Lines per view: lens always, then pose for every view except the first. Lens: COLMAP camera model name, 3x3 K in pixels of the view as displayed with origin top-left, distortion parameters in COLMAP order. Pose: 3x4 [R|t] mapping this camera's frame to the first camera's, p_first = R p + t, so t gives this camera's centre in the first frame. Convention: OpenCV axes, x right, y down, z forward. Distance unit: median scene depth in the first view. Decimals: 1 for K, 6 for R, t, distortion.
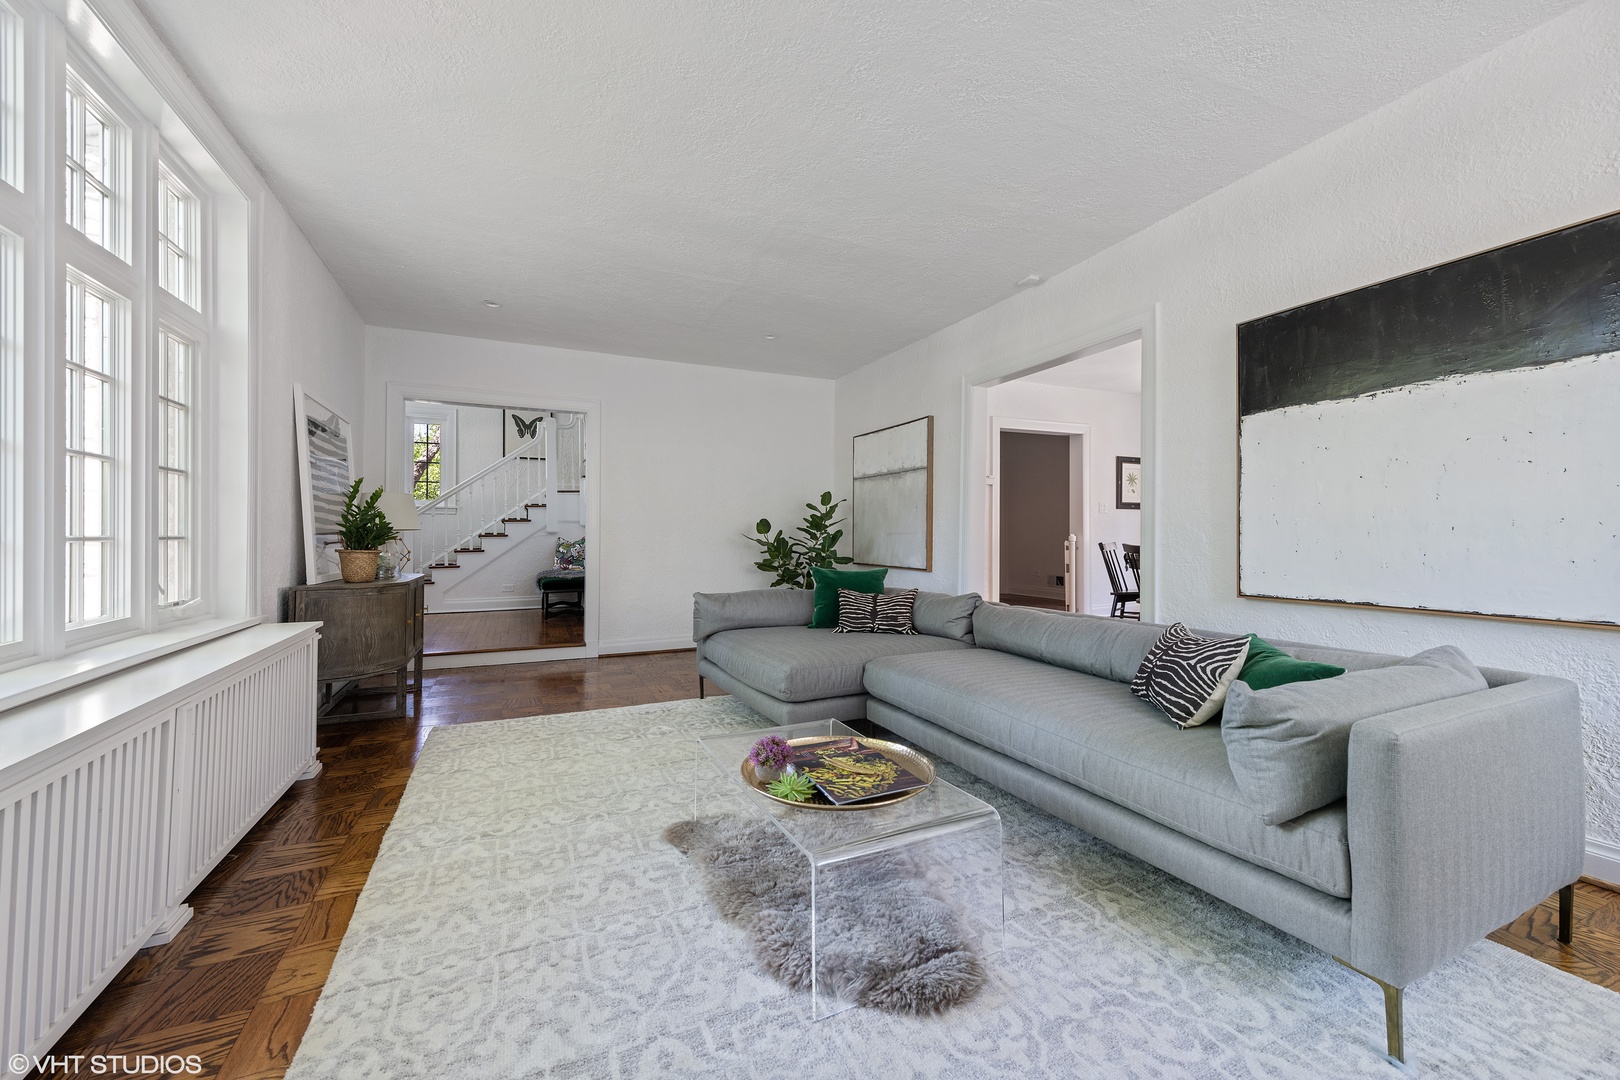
lens RADIAL K [[638.2, 0, 818.3], [0, 638.2, 541.4], [0, 0, 1]] dist [0.002058, -0.000001]
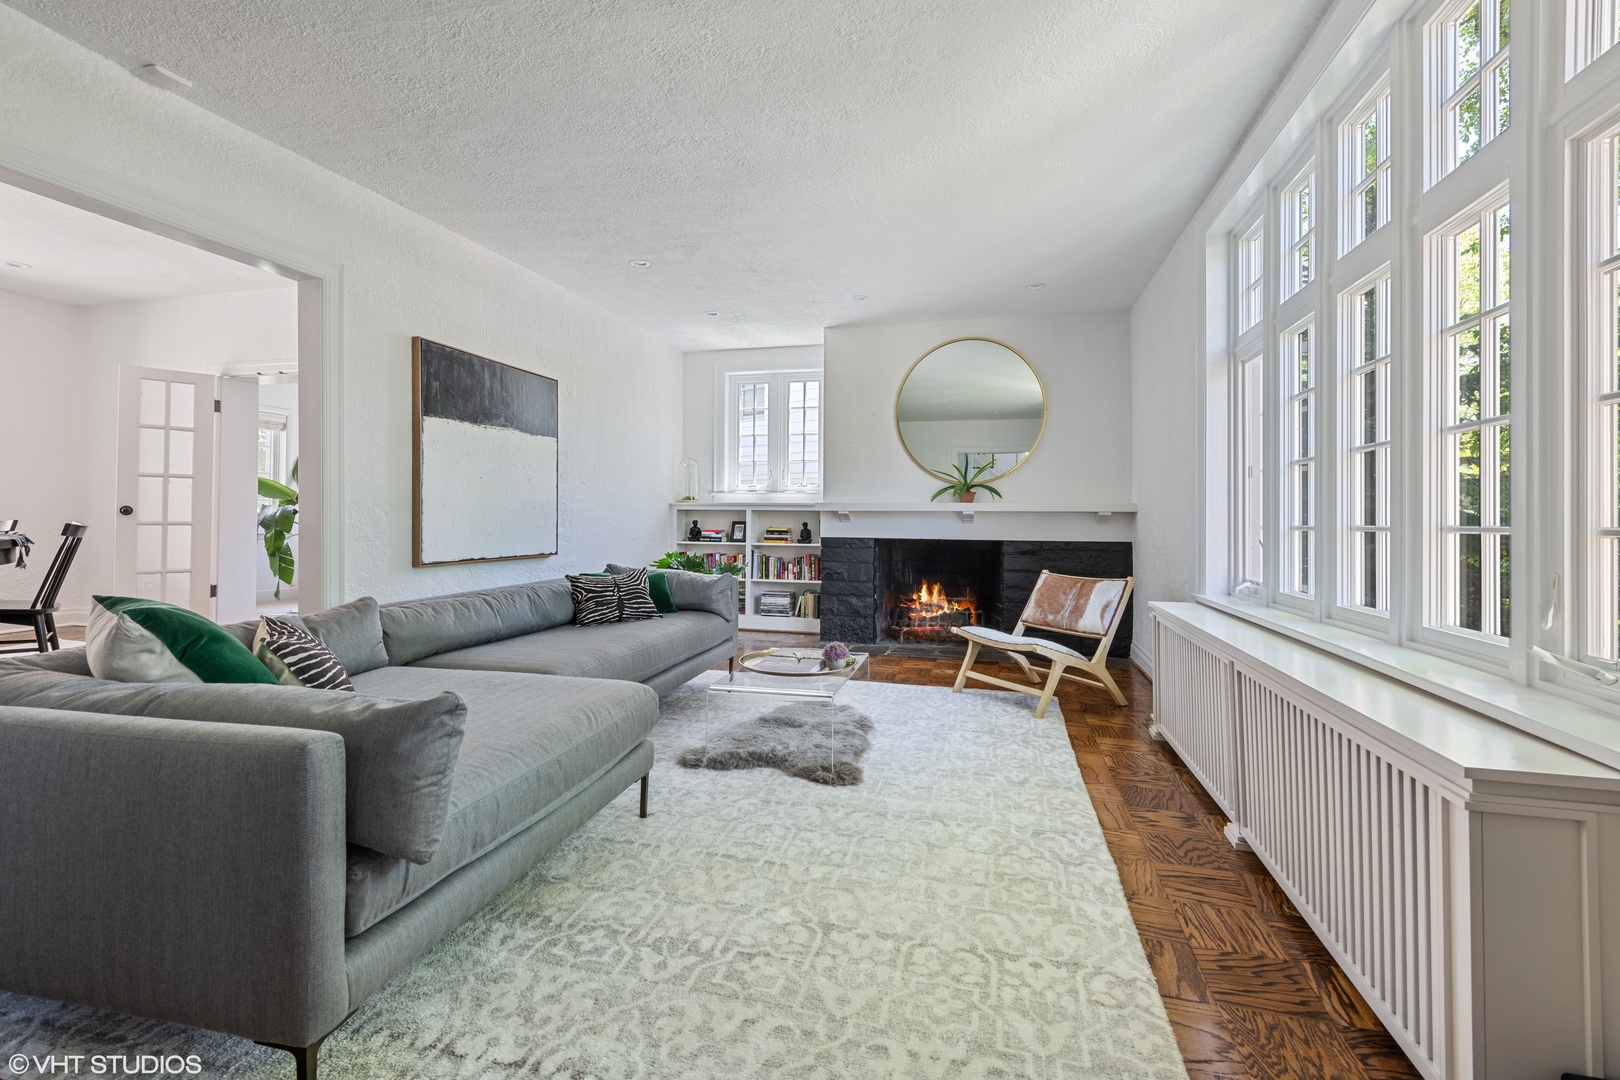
lens RADIAL K [[718.3, 0, 813.6], [0, 718.3, 534.0], [0, 0, 1]] dist [0.007619, -0.005226]
pose [[-0.772553, -0.021325, 0.634592, -0.876084], [-0.001859, 0.999508, 0.031324, -0.019959], [-0.634947, 0.023020, -0.772212, 1.807618]]
